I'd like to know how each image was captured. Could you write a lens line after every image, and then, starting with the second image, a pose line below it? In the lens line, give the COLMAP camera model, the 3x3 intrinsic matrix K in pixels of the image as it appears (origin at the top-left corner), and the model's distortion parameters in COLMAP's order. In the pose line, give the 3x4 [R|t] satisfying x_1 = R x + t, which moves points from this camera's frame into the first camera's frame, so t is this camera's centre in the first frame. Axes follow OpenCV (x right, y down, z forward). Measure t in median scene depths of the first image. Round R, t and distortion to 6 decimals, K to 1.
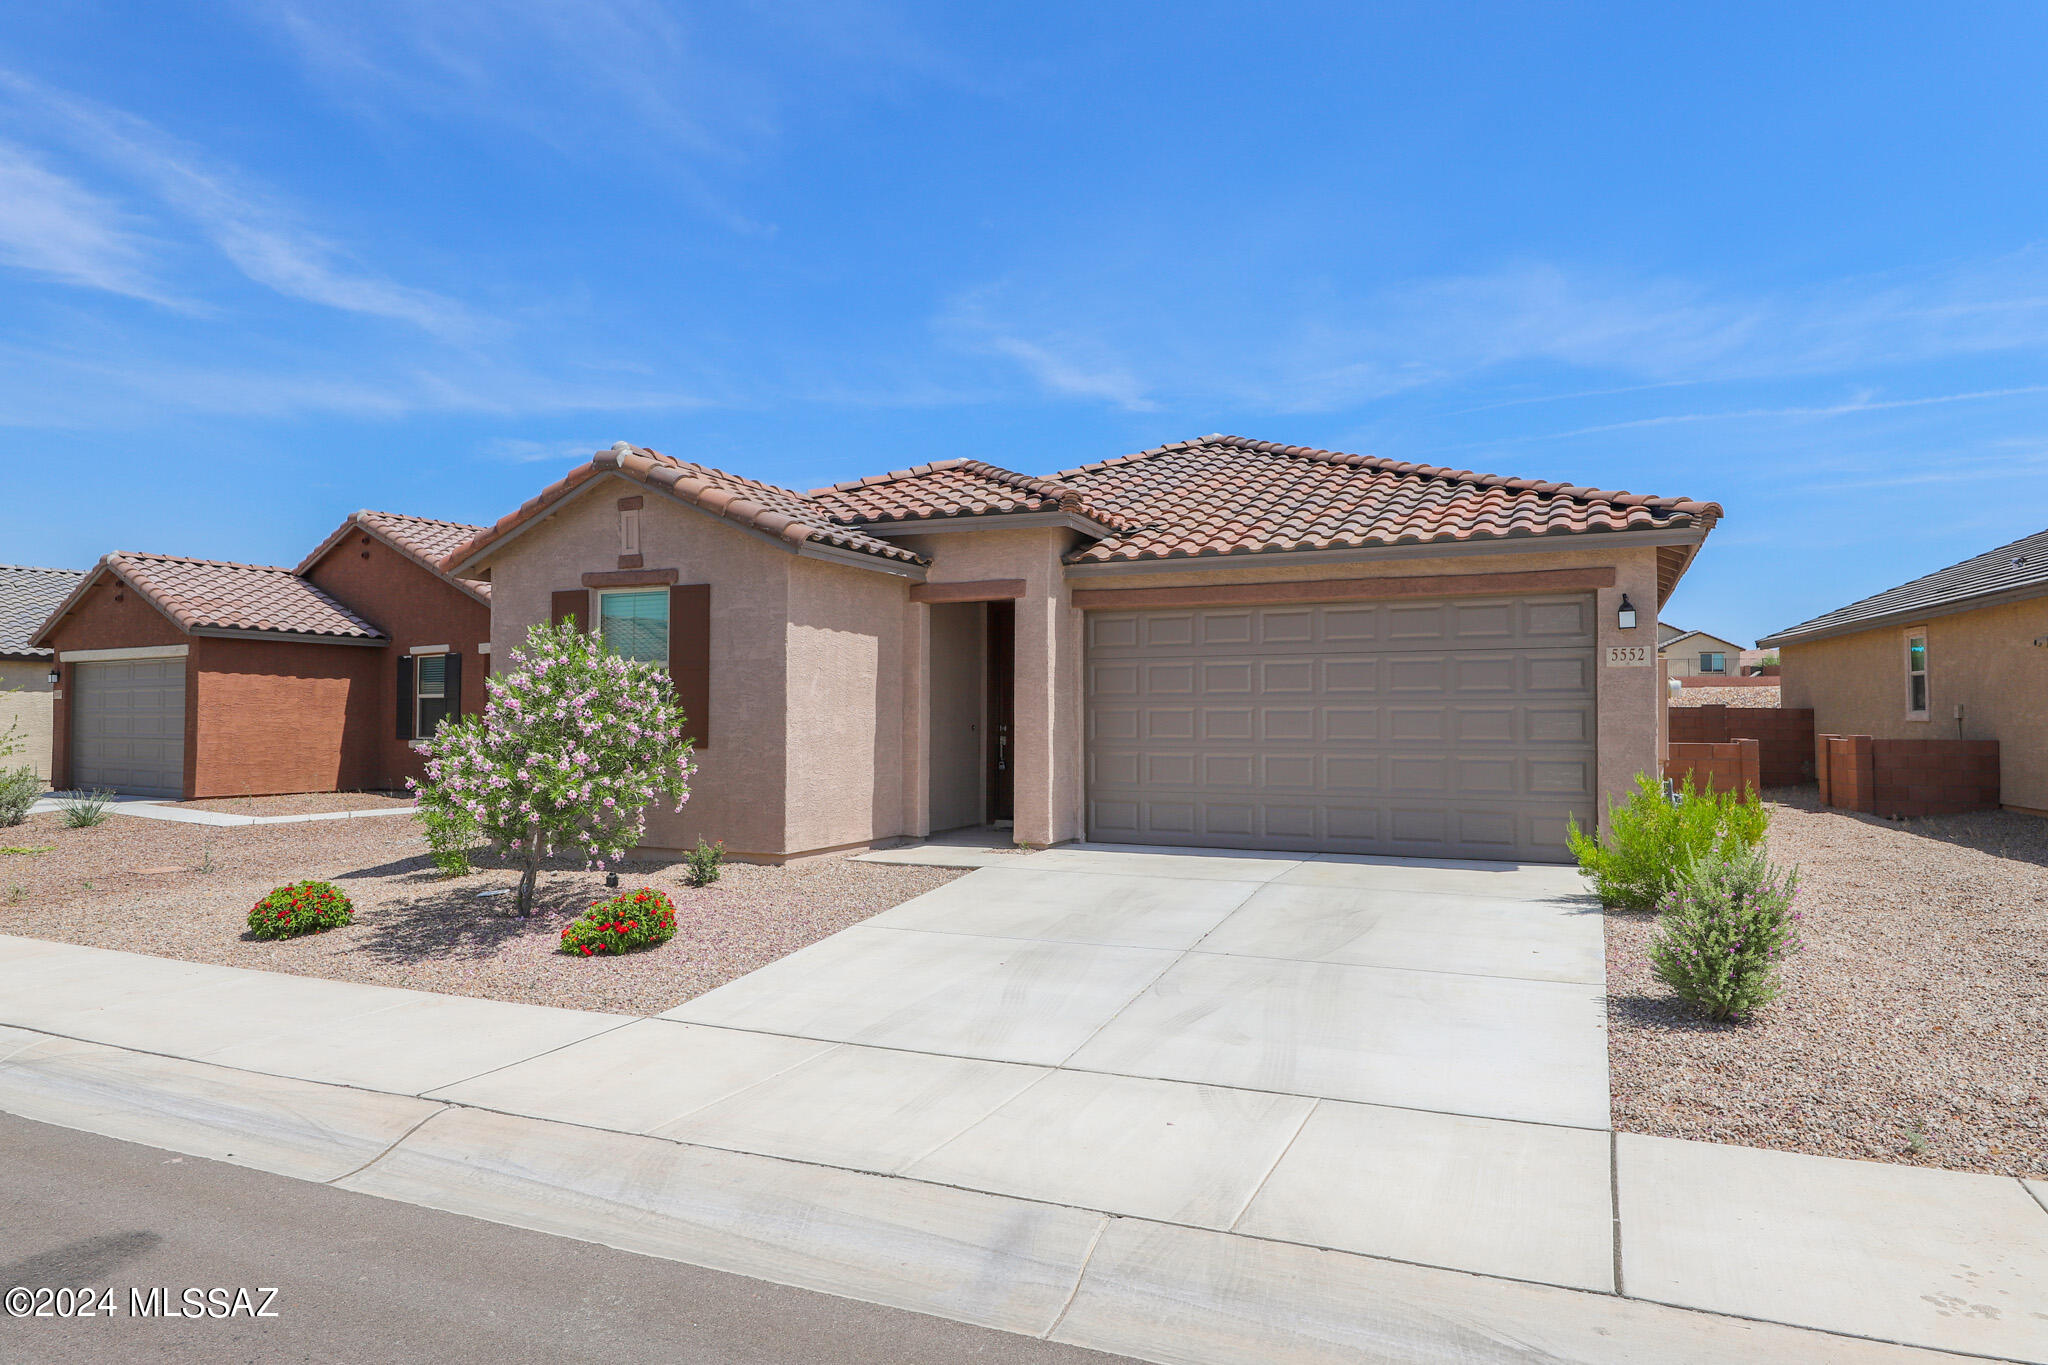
lens RADIAL K [[1236.2, 0, 1022.1], [0, 1236.2, 688.1], [0, 0, 1]] dist [0.017594, -0.004166]
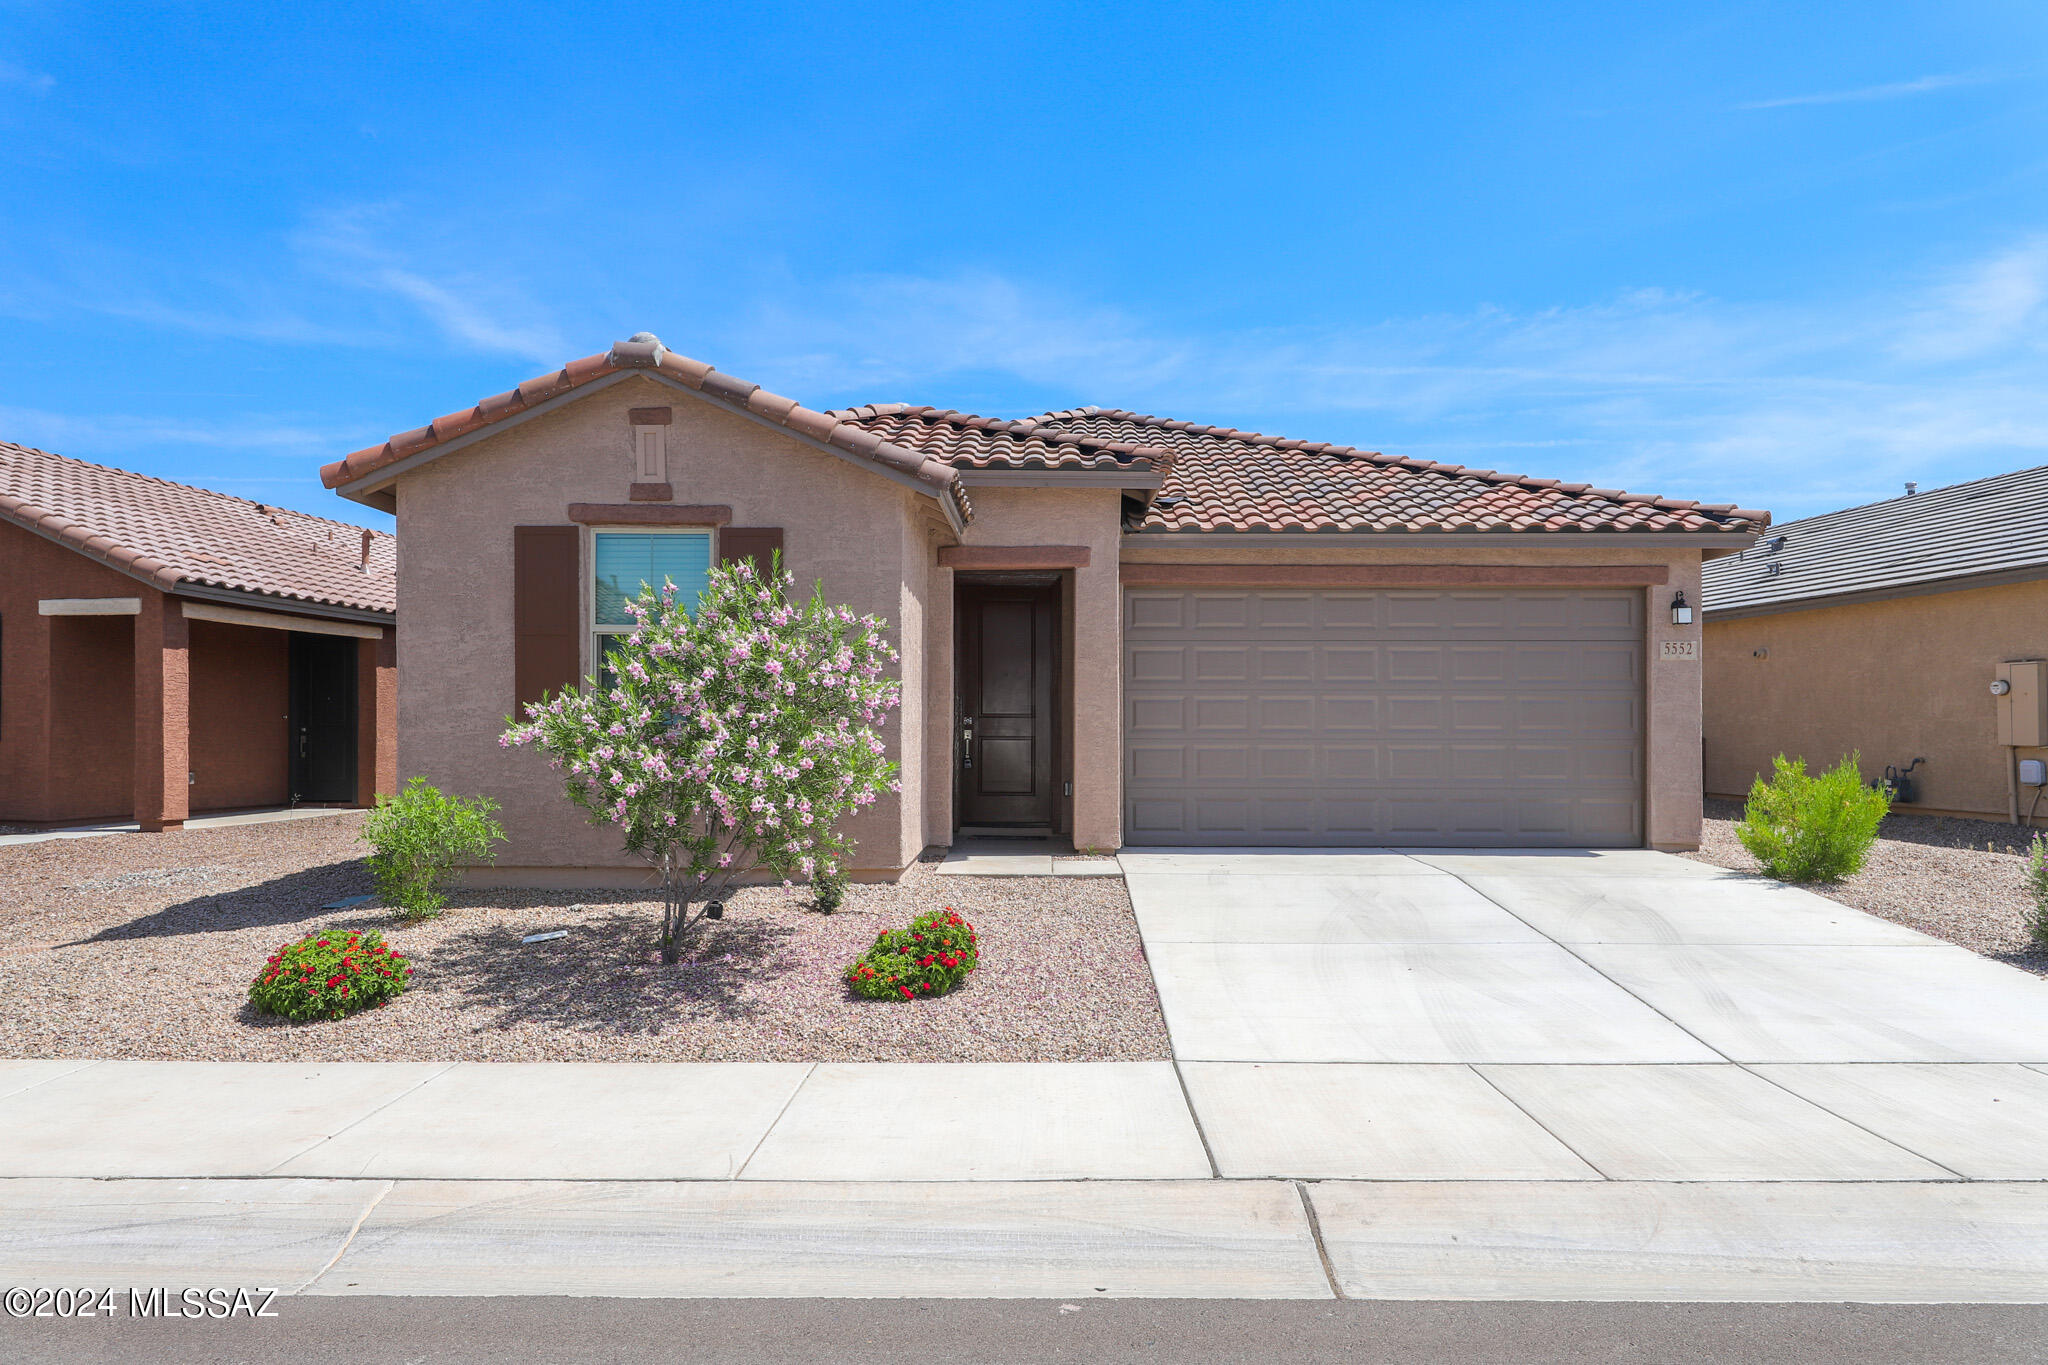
lens RADIAL K [[1353.0, 0, 1025.0], [0, 1353.0, 687.3], [0, 0, 1]] dist [0.011142, 0.005435]
pose [[0.911031, 0.016038, 0.412026, -0.457348], [-0.012620, 0.999860, -0.011015, 0.023846], [-0.412144, 0.004836, 0.911106, 0.155401]]
